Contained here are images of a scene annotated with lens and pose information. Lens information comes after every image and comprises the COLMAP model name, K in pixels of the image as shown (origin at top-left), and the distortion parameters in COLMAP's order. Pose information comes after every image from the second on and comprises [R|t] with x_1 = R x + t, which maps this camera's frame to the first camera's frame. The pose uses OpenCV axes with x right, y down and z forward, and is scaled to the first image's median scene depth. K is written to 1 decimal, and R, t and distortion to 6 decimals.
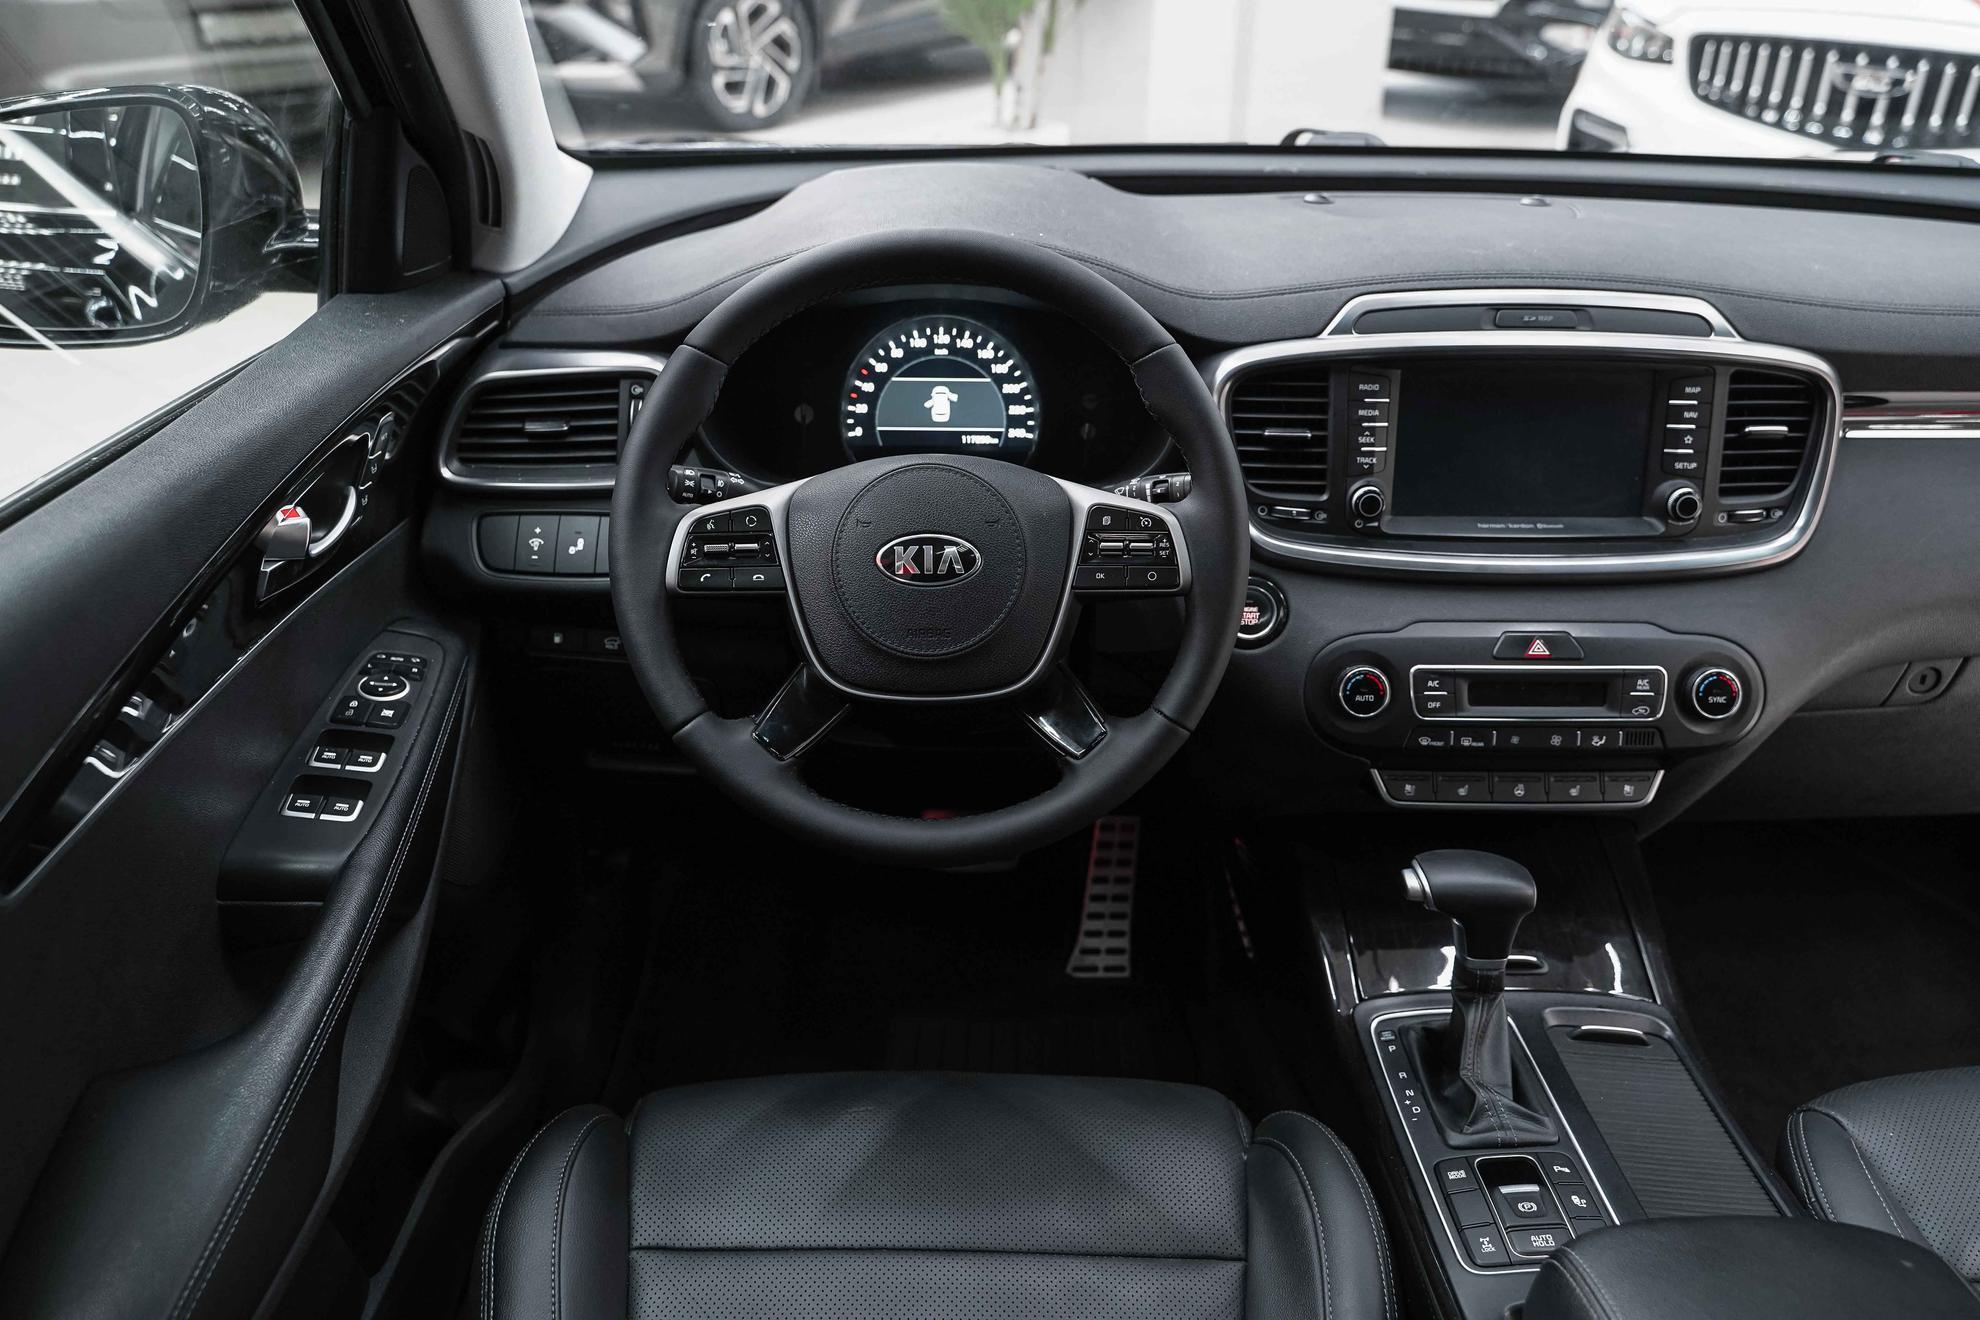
lens RADIAL K [[1735.7, 0, 938.2], [0, 1735.7, 669.5], [0, 0, 1]] dist [-0.009883, 0.035538]
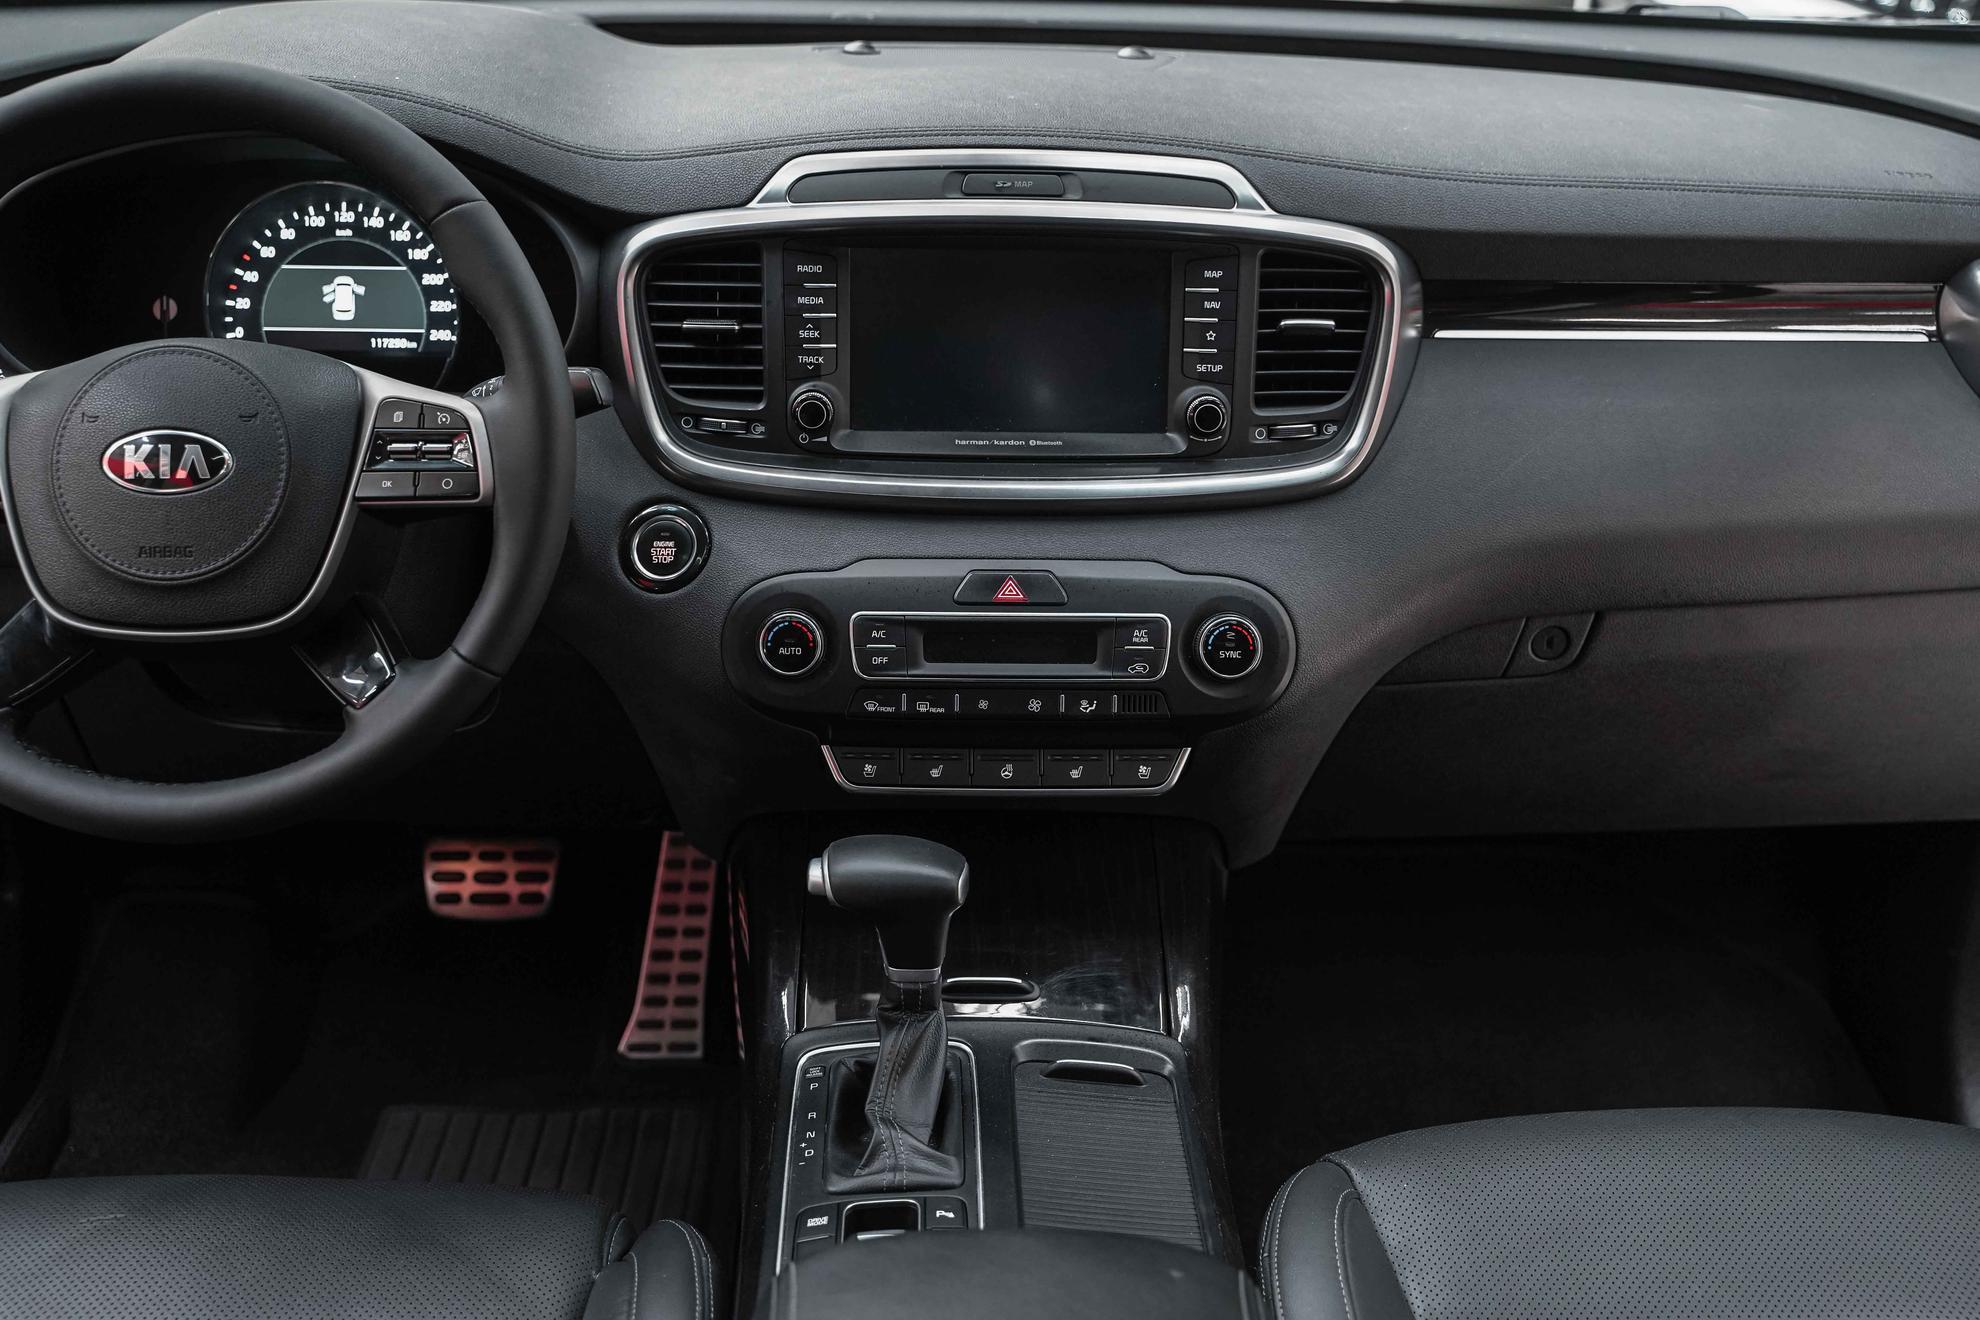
lens RADIAL K [[2462.2, 0, 1030.7], [0, 2462.2, 691.1], [0, 0, 1]] dist [0.010160, 0.000000]
pose [[0.999870, 0.001452, 0.016088, 0.333911], [-0.000867, 0.999341, -0.036298, 0.075109], [-0.016130, 0.036279, 0.999212, -0.138460]]
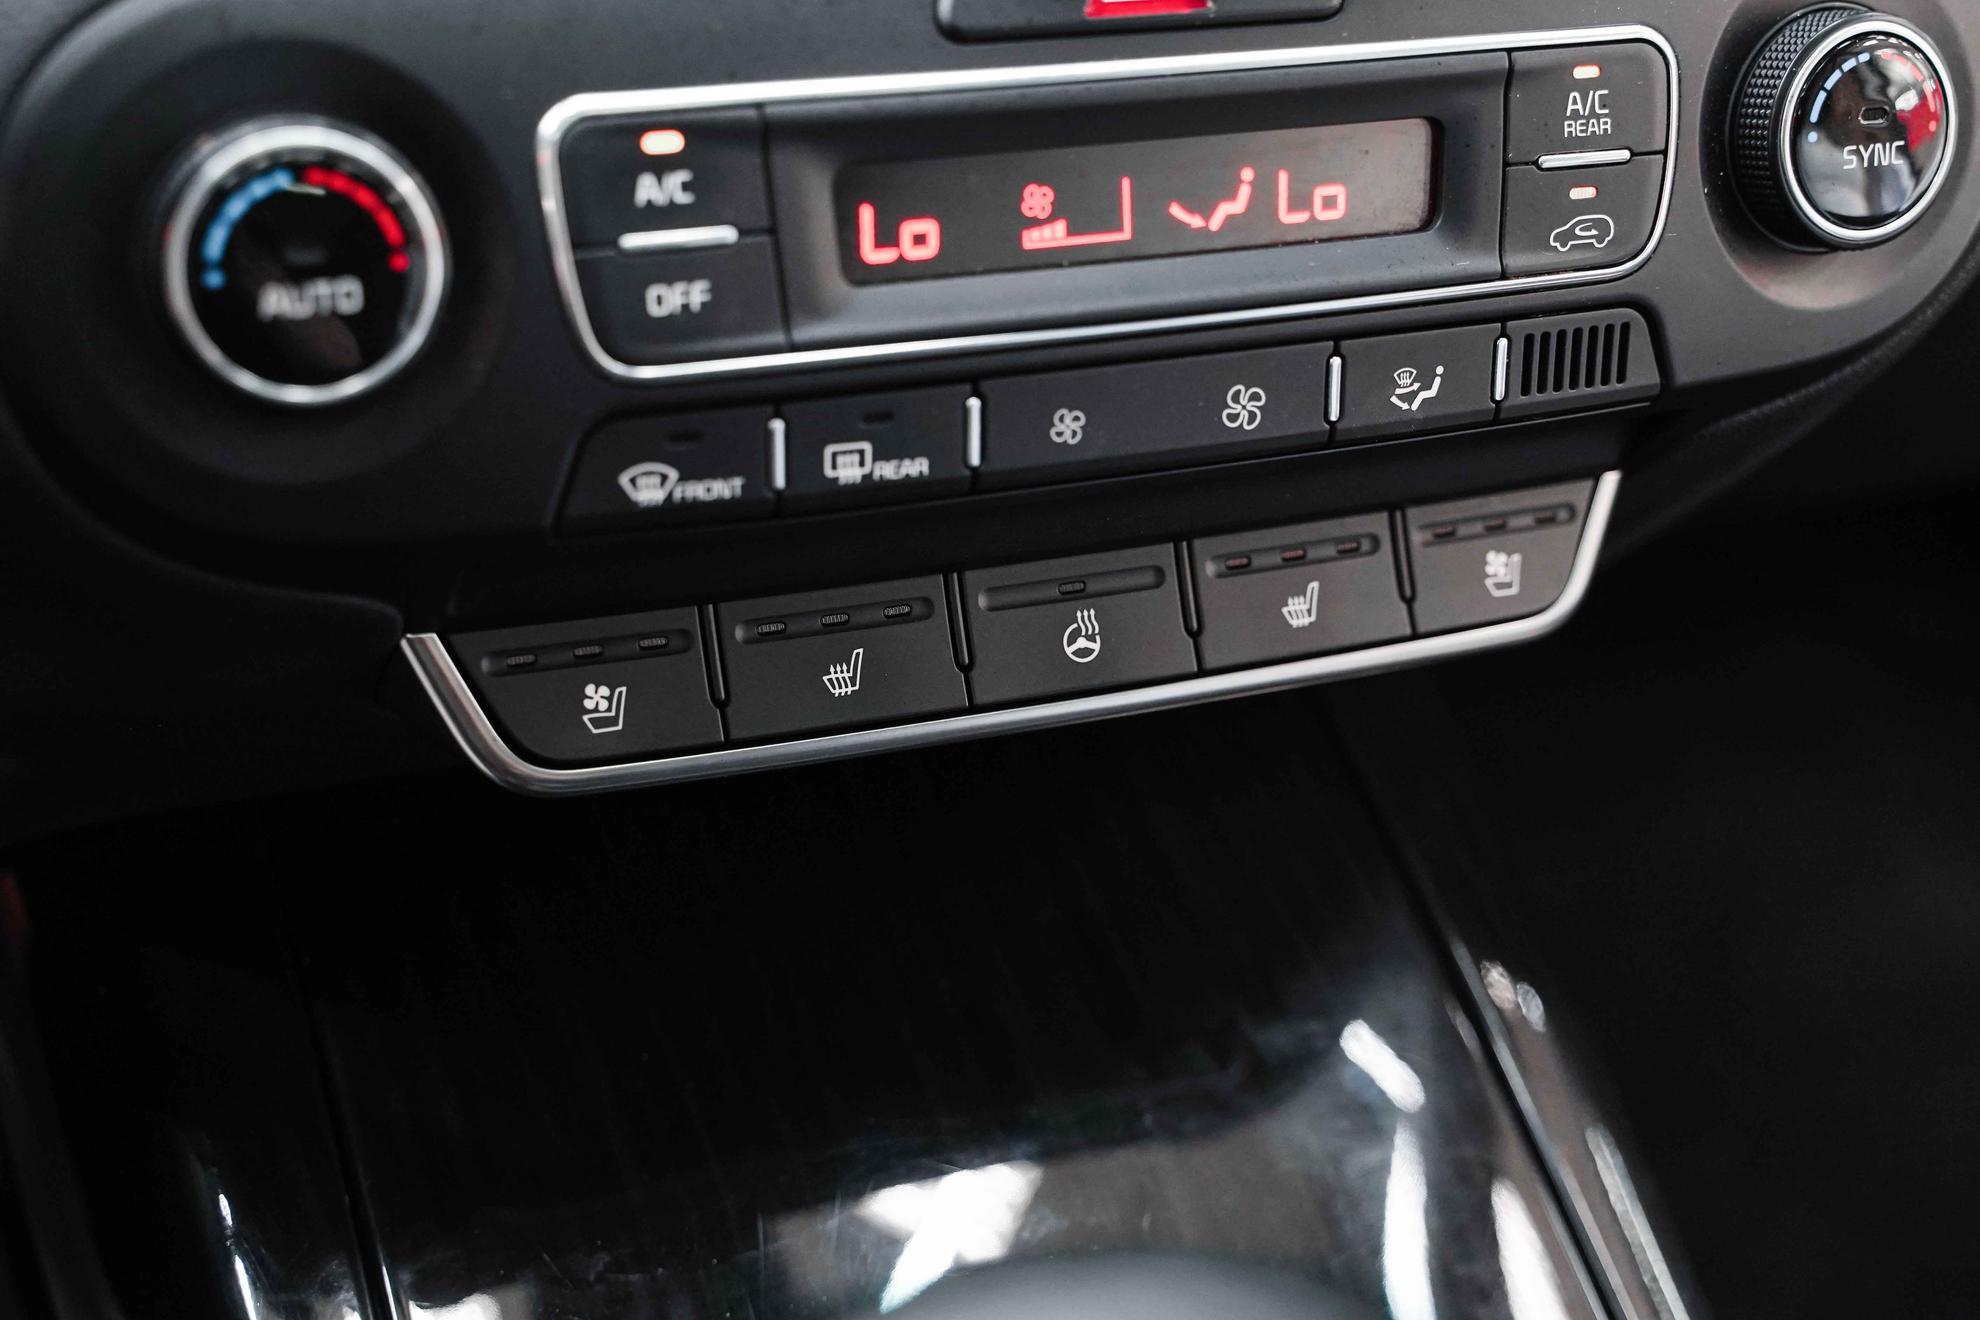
lens RADIAL K [[2940.2, 0, 986.8], [0, 2940.2, 654.7], [0, 0, 1]] dist [0.014654, 0.000000]
pose [[0.922208, -0.140288, 0.360349, 0.191333], [0.077404, 0.979981, 0.183426, 0.001784], [-0.378868, -0.141265, 0.914605, 0.672562]]
